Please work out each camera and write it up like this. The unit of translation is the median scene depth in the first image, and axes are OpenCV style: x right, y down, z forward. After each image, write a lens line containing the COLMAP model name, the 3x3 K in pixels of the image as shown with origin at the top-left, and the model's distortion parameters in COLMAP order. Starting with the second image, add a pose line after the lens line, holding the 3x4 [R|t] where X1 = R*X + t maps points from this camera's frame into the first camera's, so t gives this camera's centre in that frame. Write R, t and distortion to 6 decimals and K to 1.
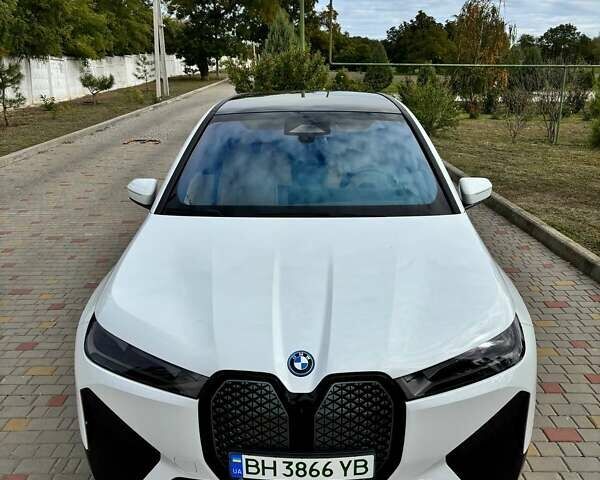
lens RADIAL K [[611.5, 0, 298.3], [0, 611.5, 238.3], [0, 0, 1]] dist [0.017667, 0.000000]
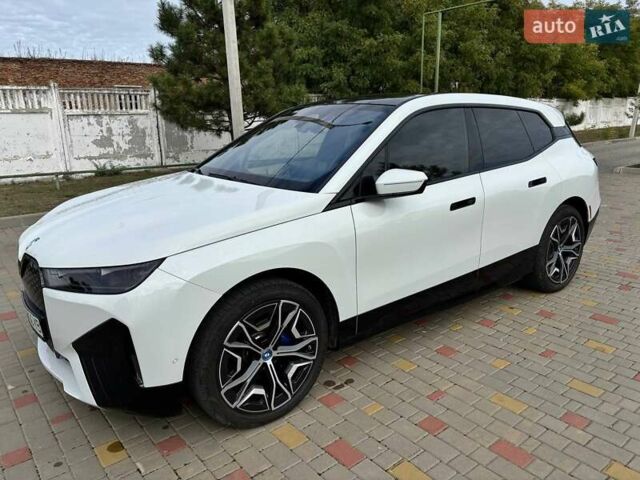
lens RADIAL K [[483.8, 0, 316.4], [0, 483.8, 241.5], [0, 0, 1]] dist [0.042997, -0.042343]
pose [[0.635964, 0.187965, -0.748478, 1.256127], [-0.199076, 0.977016, 0.076208, -0.031454], [0.745600, 0.100538, 0.658766, 0.677644]]
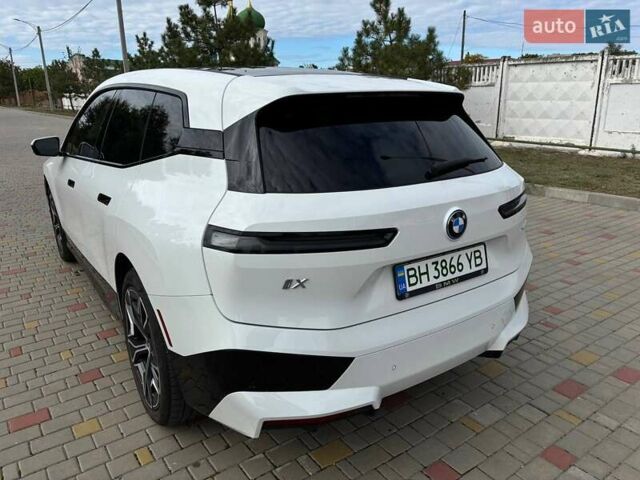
lens RADIAL K [[483.8, 0, 322.2], [0, 483.8, 243.0], [0, 0, 1]] dist [0.042997, -0.042343]
pose [[-0.806158, 0.182982, -0.562696, 0.707544], [-0.152307, 0.854765, 0.496165, -0.804448], [0.571762, 0.485689, -0.661206, 3.392188]]
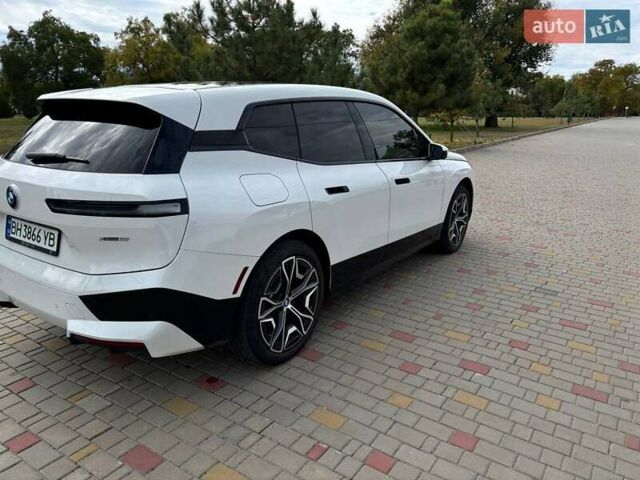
lens RADIAL K [[483.8, 0, 325.0], [0, 483.8, 245.2], [0, 0, 1]] dist [0.042997, -0.042343]
pose [[-0.839677, -0.161778, 0.518430, -1.099669], [0.134094, 0.863285, 0.486578, -0.804254], [-0.526271, 0.478087, -0.703187, 3.414504]]
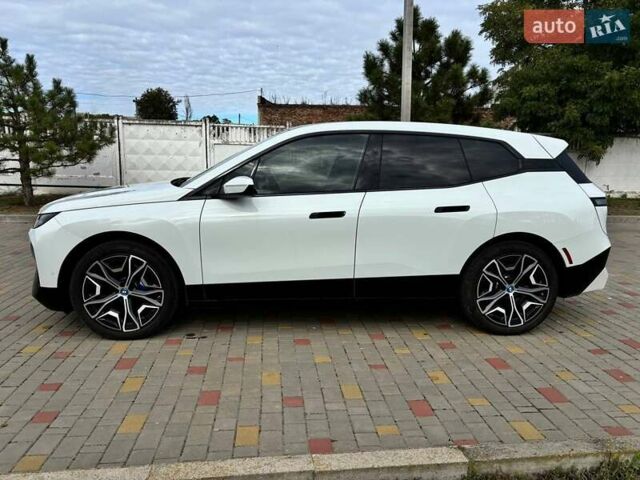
lens RADIAL K [[483.8, 0, 316.7], [0, 483.8, 236.5], [0, 0, 1]] dist [0.042997, -0.042343]
pose [[0.105965, 0.169416, -0.979831, 2.025878], [-0.291544, 0.947368, 0.132274, -0.247361], [0.950670, 0.271648, 0.149780, 1.649792]]
